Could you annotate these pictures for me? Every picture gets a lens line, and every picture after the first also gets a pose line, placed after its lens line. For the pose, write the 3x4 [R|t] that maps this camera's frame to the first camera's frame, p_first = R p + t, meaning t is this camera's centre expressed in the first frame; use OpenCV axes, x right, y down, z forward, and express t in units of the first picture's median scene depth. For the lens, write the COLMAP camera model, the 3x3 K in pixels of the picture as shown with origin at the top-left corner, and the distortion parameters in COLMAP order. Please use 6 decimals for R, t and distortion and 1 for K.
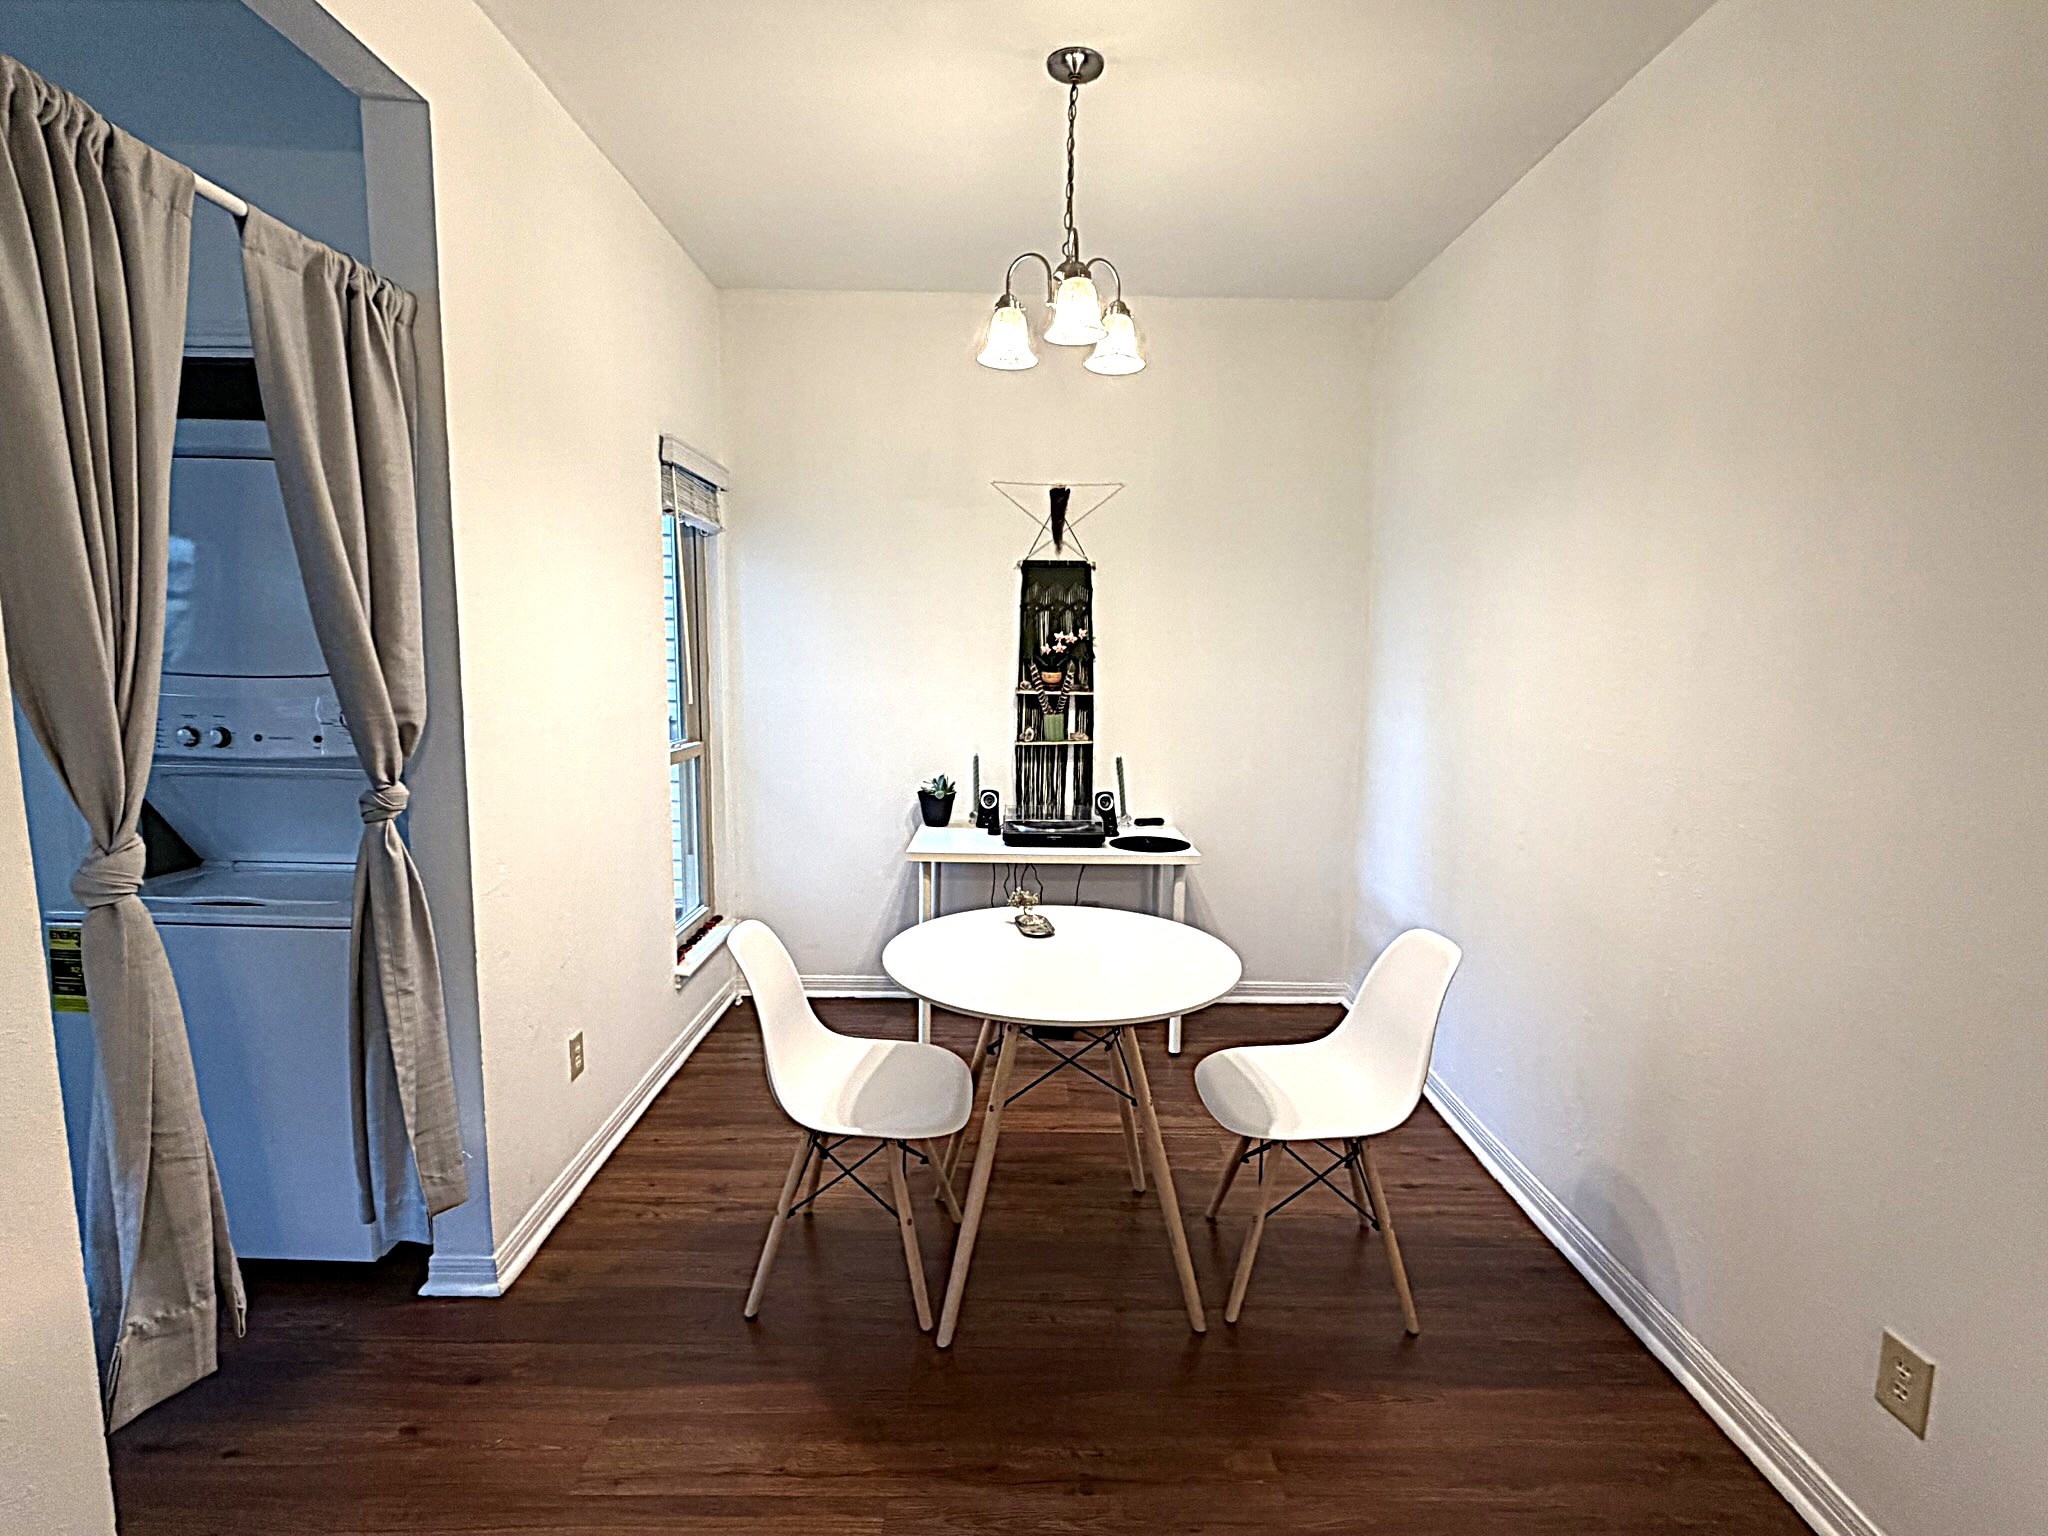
lens RADIAL K [[967.6, 0, 1025.8], [0, 967.6, 773.8], [0, 0, 1]] dist [-0.001201, 0.003884]
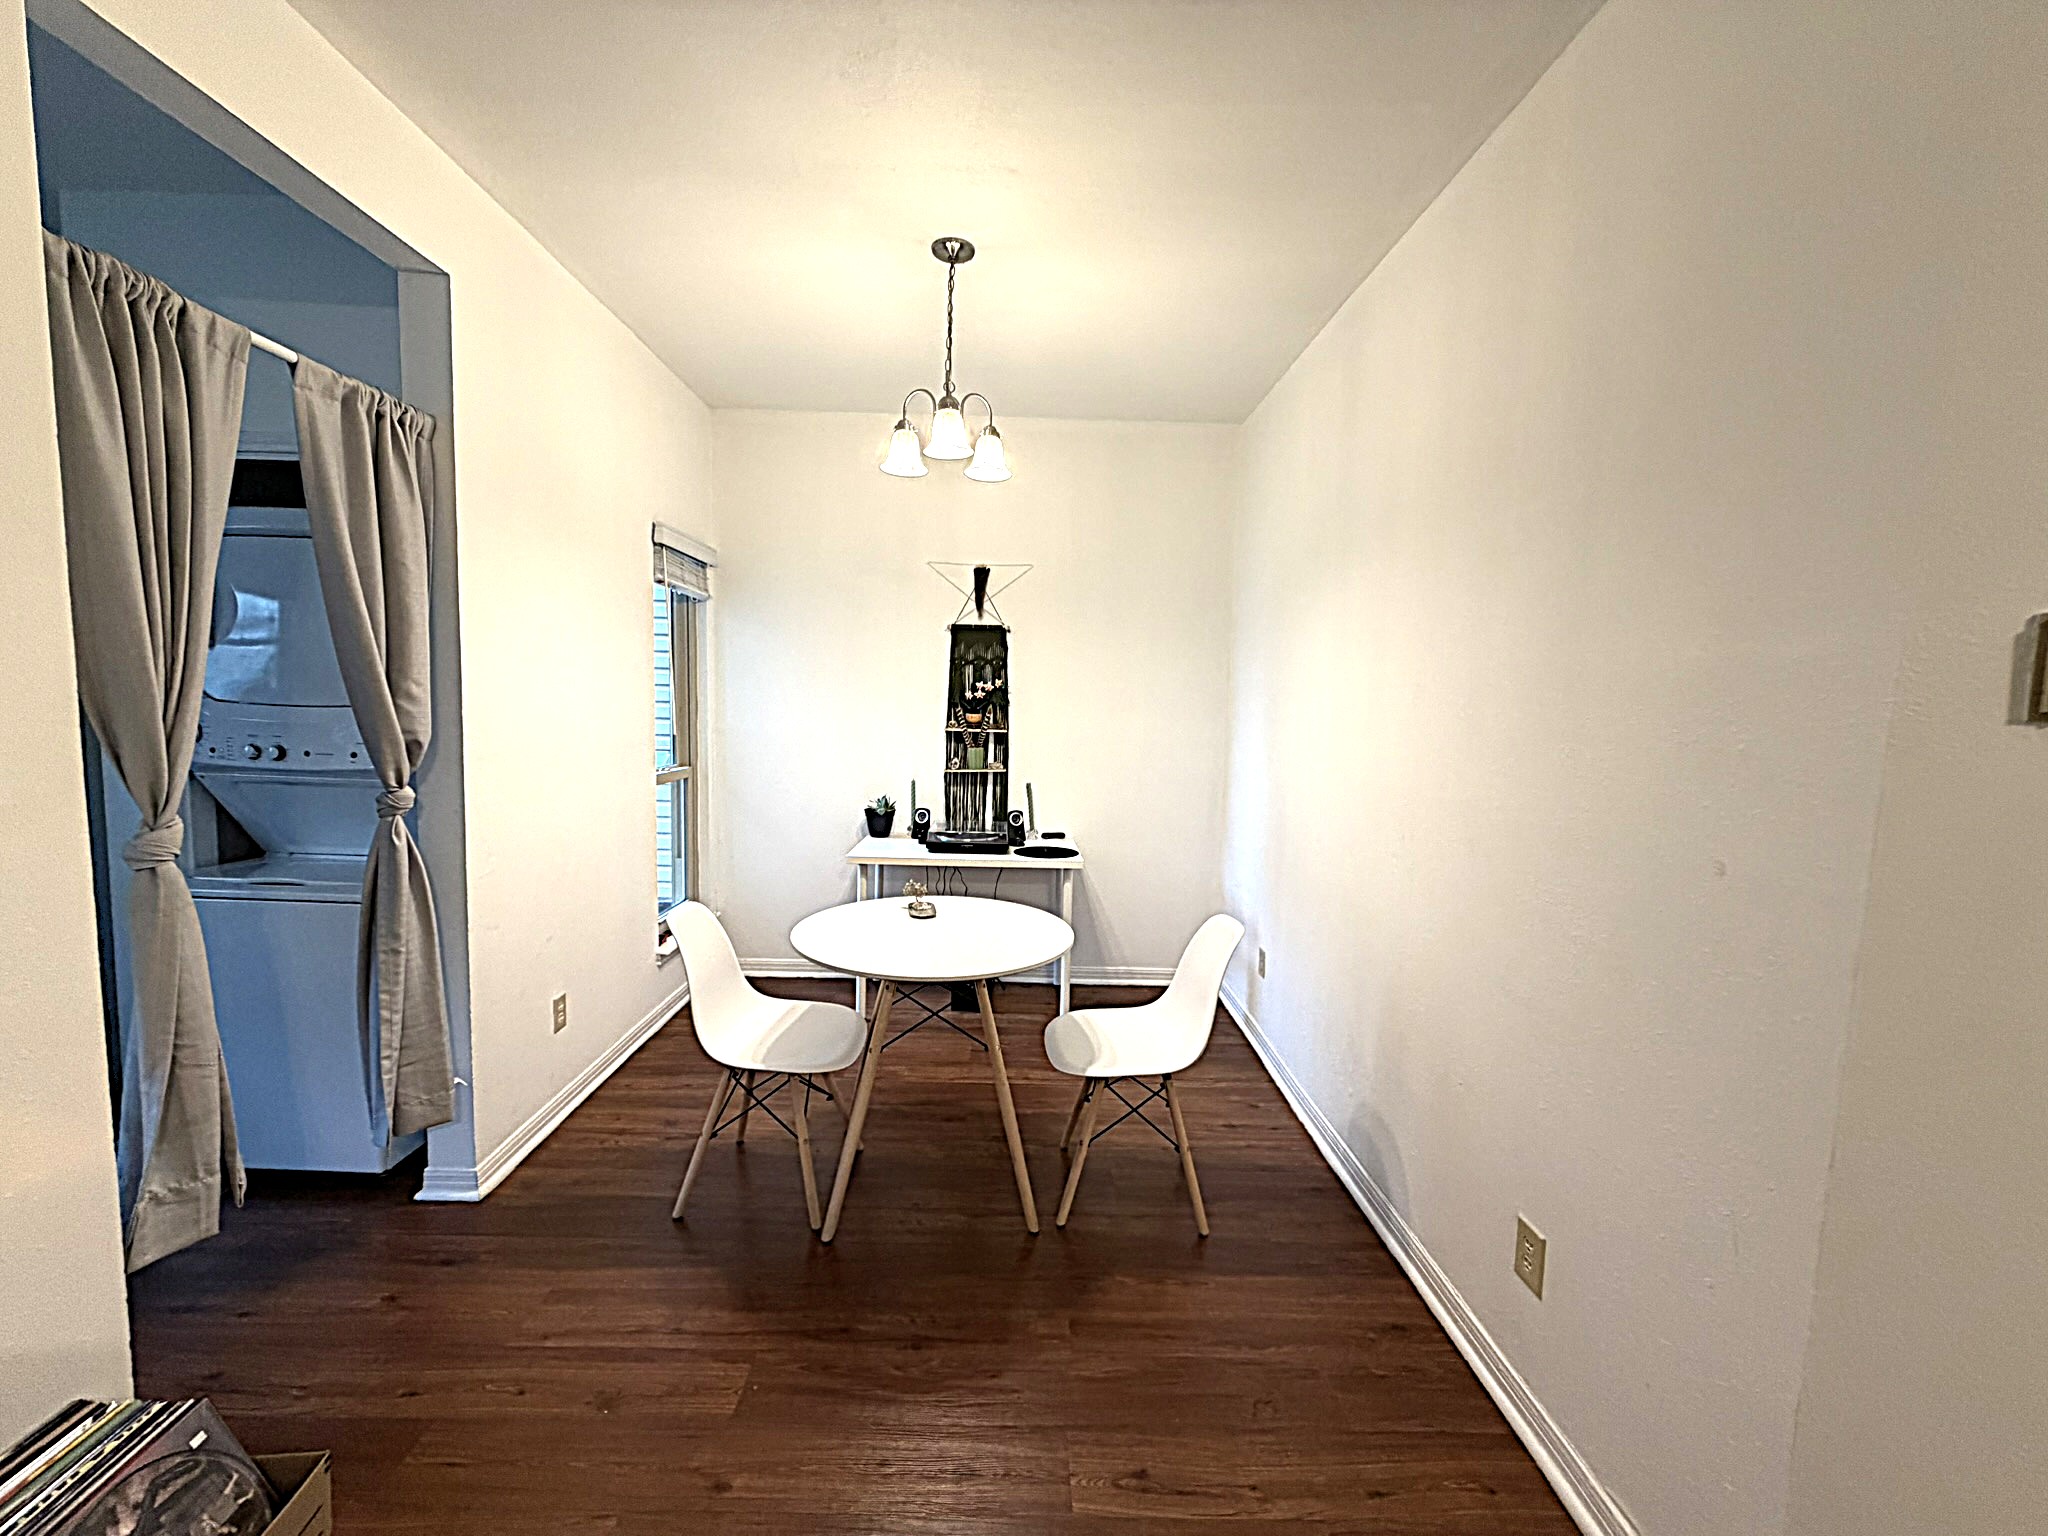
lens RADIAL K [[815.4, 0, 1022.0], [0, 815.4, 770.4], [0, 0, 1]] dist [-0.001083, 0.002594]
pose [[0.999929, 0.010550, 0.005463, 0.152849], [-0.010305, 0.999015, -0.043162, 0.023092], [-0.005913, 0.043103, 0.999053, -0.083569]]
